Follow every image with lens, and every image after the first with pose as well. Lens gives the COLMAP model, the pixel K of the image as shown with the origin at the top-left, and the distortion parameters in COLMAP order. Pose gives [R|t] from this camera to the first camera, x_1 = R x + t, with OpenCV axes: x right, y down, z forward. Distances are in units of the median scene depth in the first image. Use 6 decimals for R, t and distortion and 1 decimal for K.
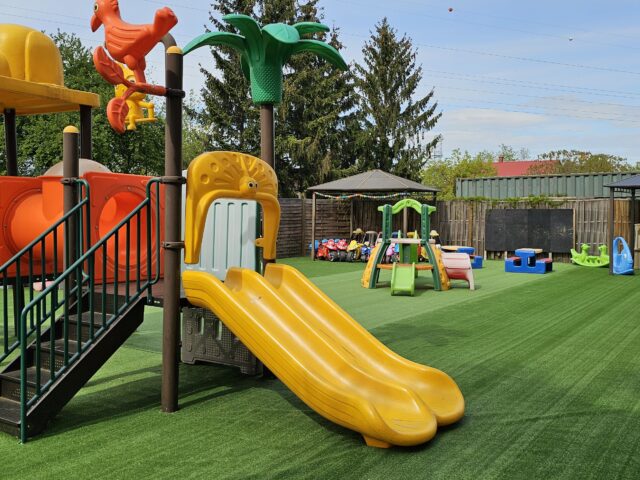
lens RADIAL K [[685.8, 0, 325.6], [0, 685.8, 233.2], [0, 0, 1]] dist [0.075799, 0.000000]
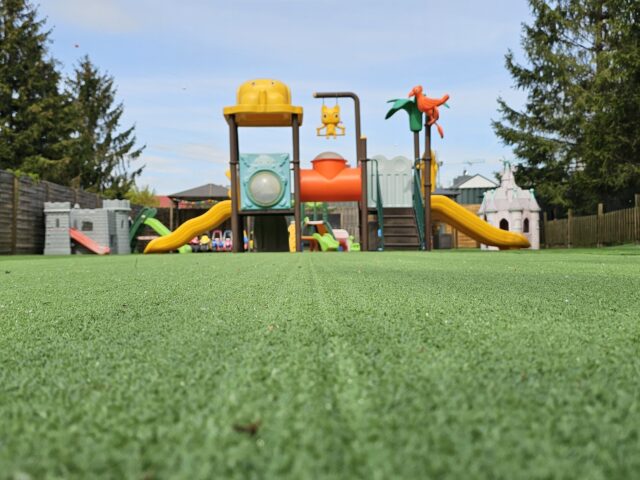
lens RADIAL K [[685.8, 0, 321.4], [0, 685.8, 234.2], [0, 0, 1]] dist [0.075799, 0.000000]
pose [[0.835500, -0.006811, 0.549448, -0.740666], [0.037441, 0.998305, -0.044557, 0.111856], [-0.548213, 0.057800, 0.834339, -0.328591]]
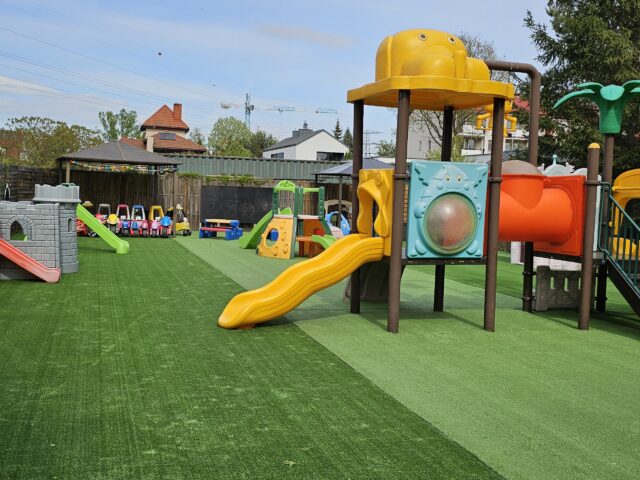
lens RADIAL K [[685.8, 0, 322.5], [0, 685.8, 239.3], [0, 0, 1]] dist [0.075799, 0.000000]
pose [[0.639152, -0.032910, 0.768376, -0.777114], [-0.011304, 0.998574, 0.052172, -0.012088], [-0.768998, -0.042031, 0.637869, 0.228458]]
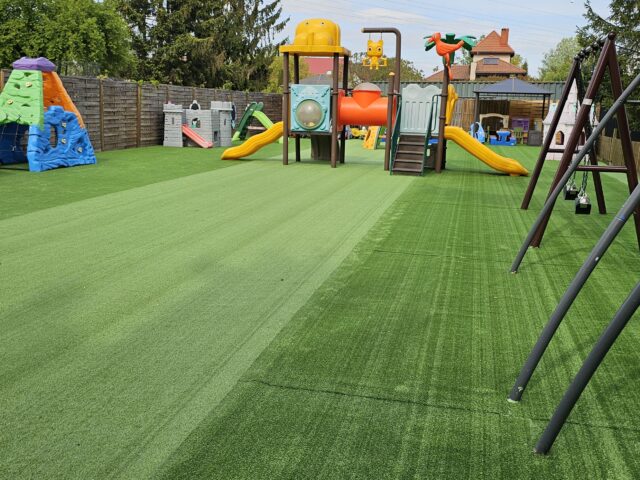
lens RADIAL K [[685.8, 0, 326.2], [0, 685.8, 233.0], [0, 0, 1]] dist [0.075799, 0.000000]
pose [[0.939435, -0.039261, 0.340472, -0.668269], [-0.015297, 0.987624, 0.156093, 0.019991], [-0.342386, -0.151847, 0.927208, -0.640750]]
